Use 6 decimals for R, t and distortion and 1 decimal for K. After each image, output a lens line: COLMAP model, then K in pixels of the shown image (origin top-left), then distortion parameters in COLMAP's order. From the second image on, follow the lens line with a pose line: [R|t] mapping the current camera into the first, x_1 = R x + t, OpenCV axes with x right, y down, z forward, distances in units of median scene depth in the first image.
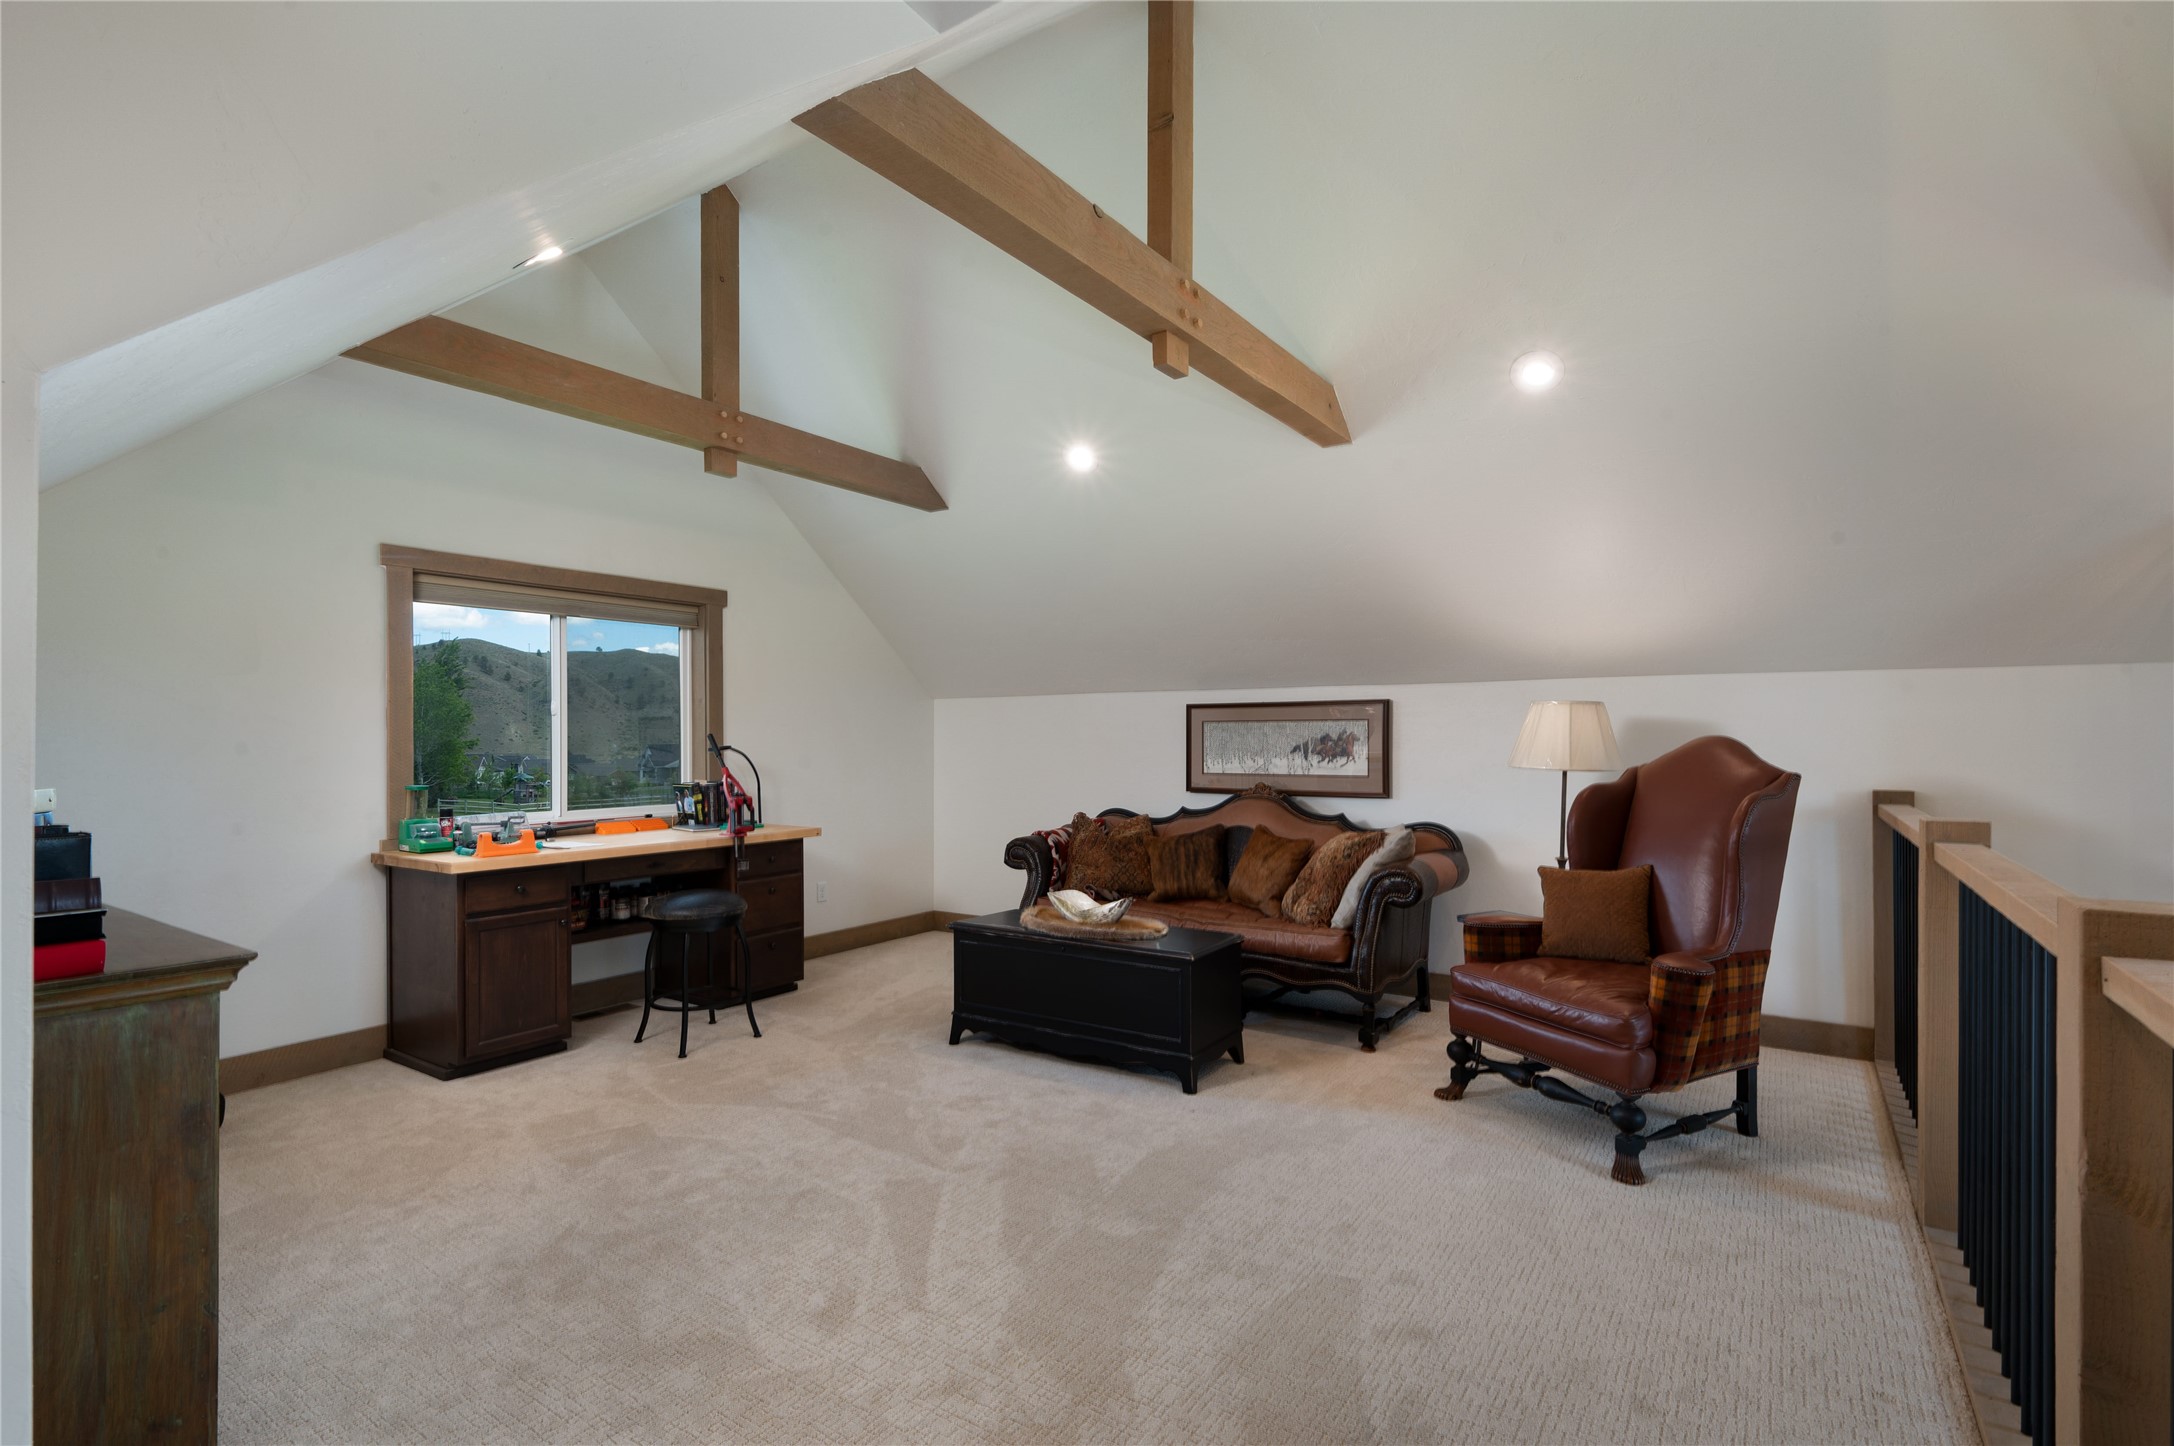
lens RADIAL K [[1019.5, 0, 1090.0], [0, 1019.5, 730.7], [0, 0, 1]] dist [-0.002993, -0.000313]
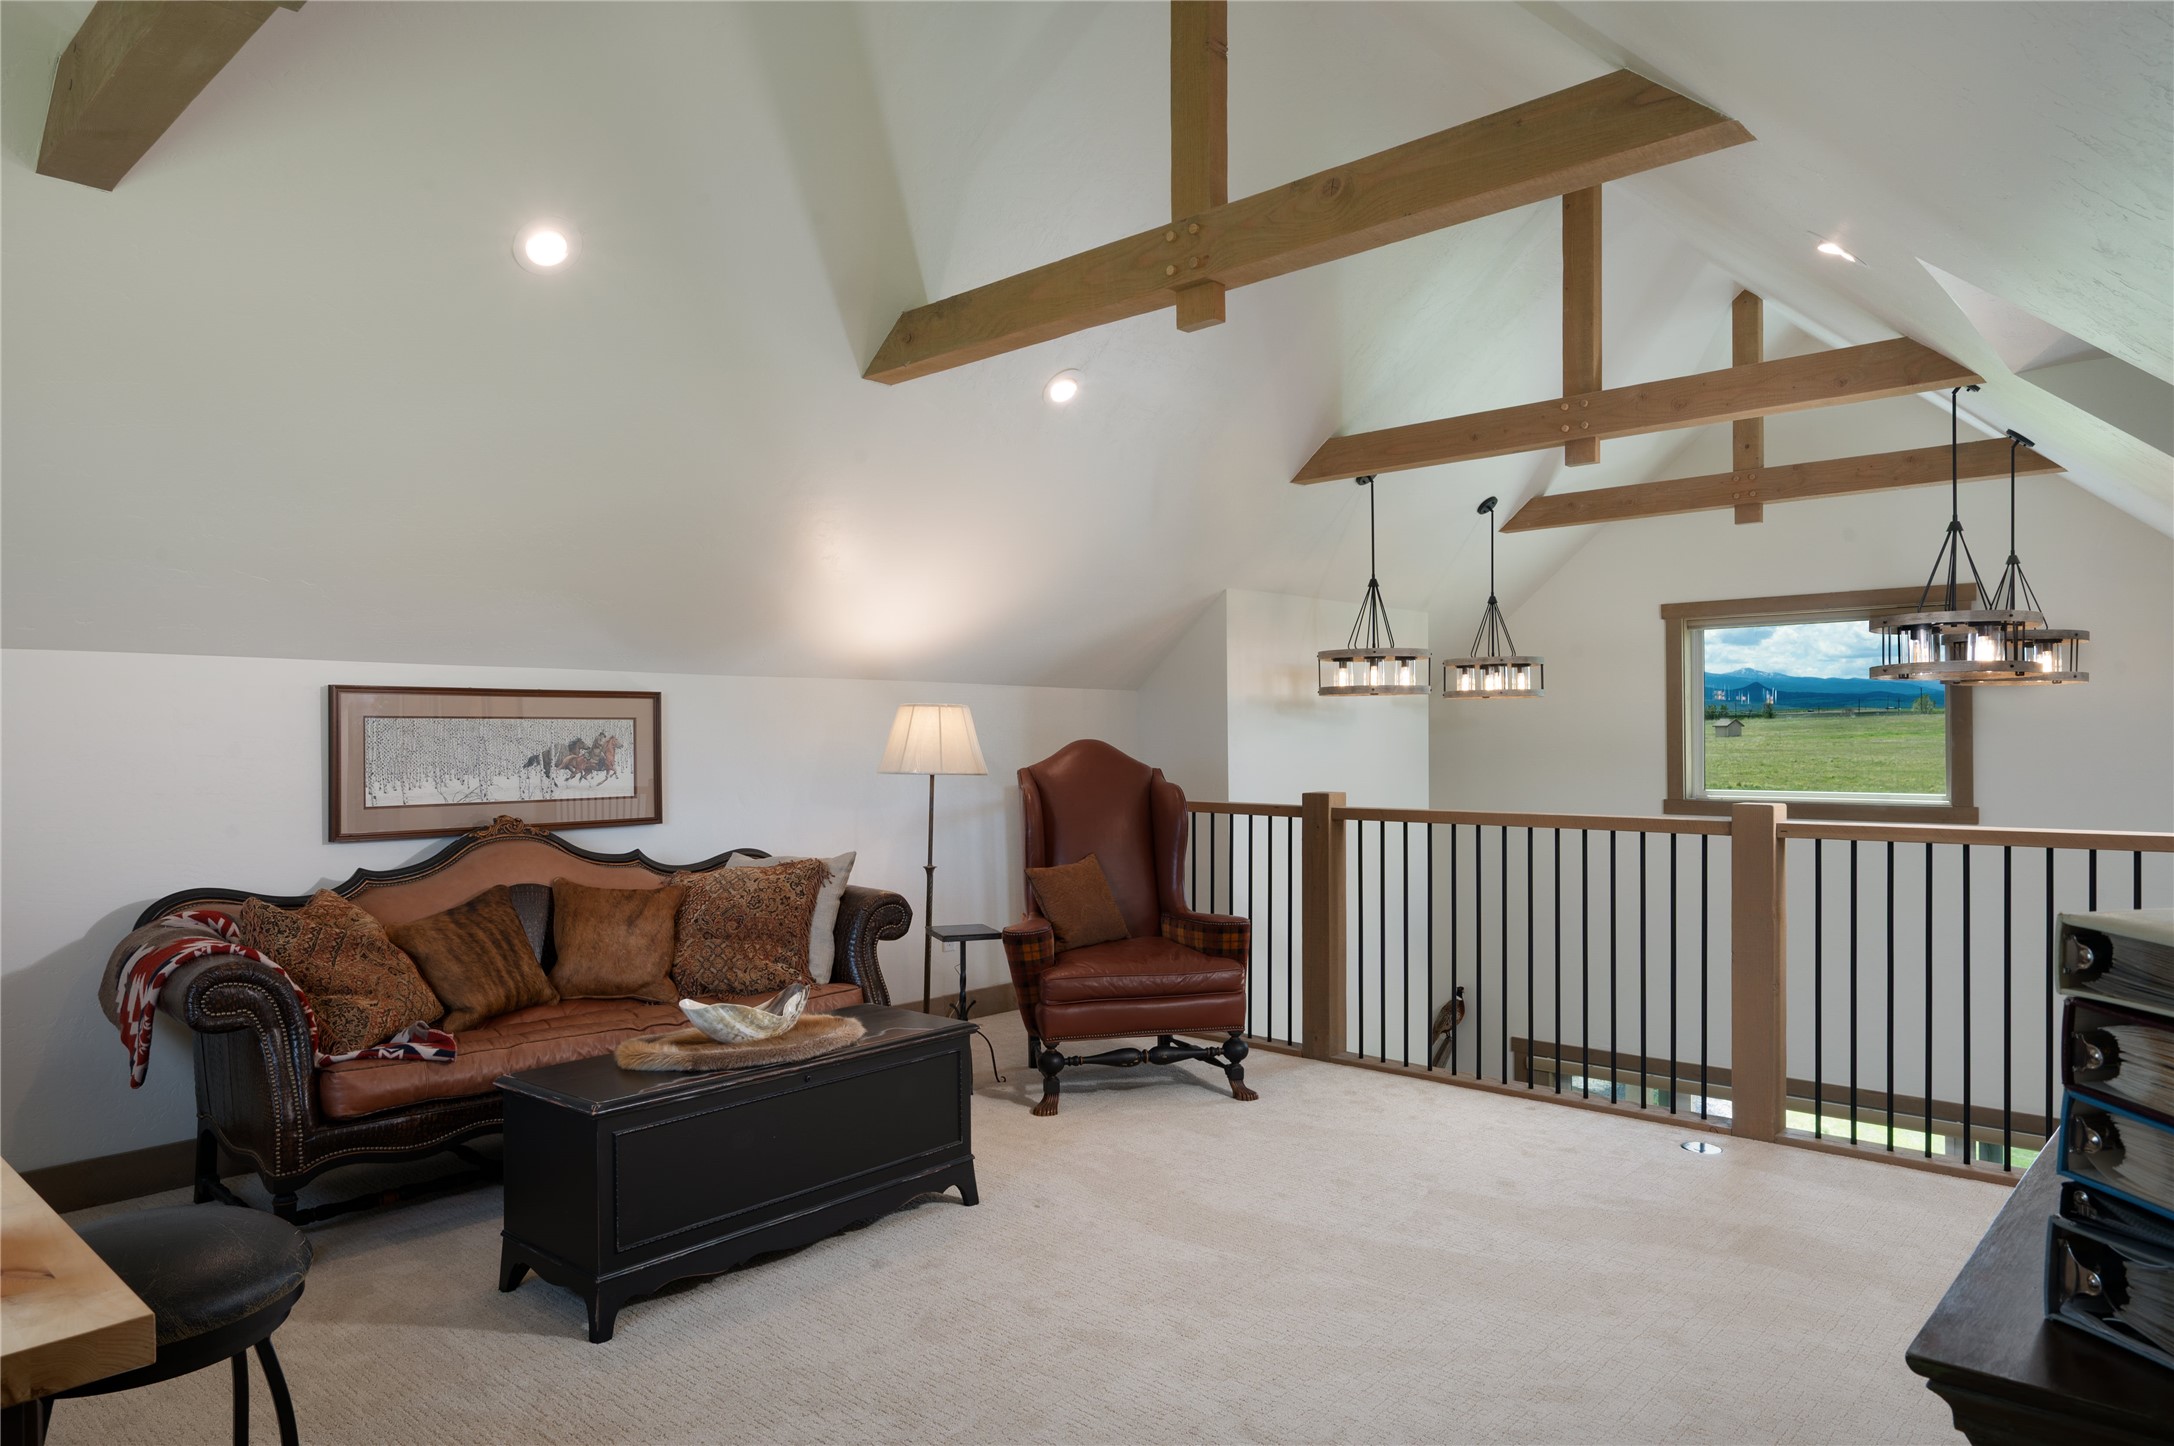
lens RADIAL K [[1348.6, 0, 1089.5], [0, 1348.6, 732.1], [0, 0, 1]] dist [0.004212, 0.000366]
pose [[0.141252, 0.007059, 0.989949, -0.622793], [-0.000237, 0.999975, -0.007097, 0.005528], [-0.989974, 0.000768, 0.141250, 0.533083]]
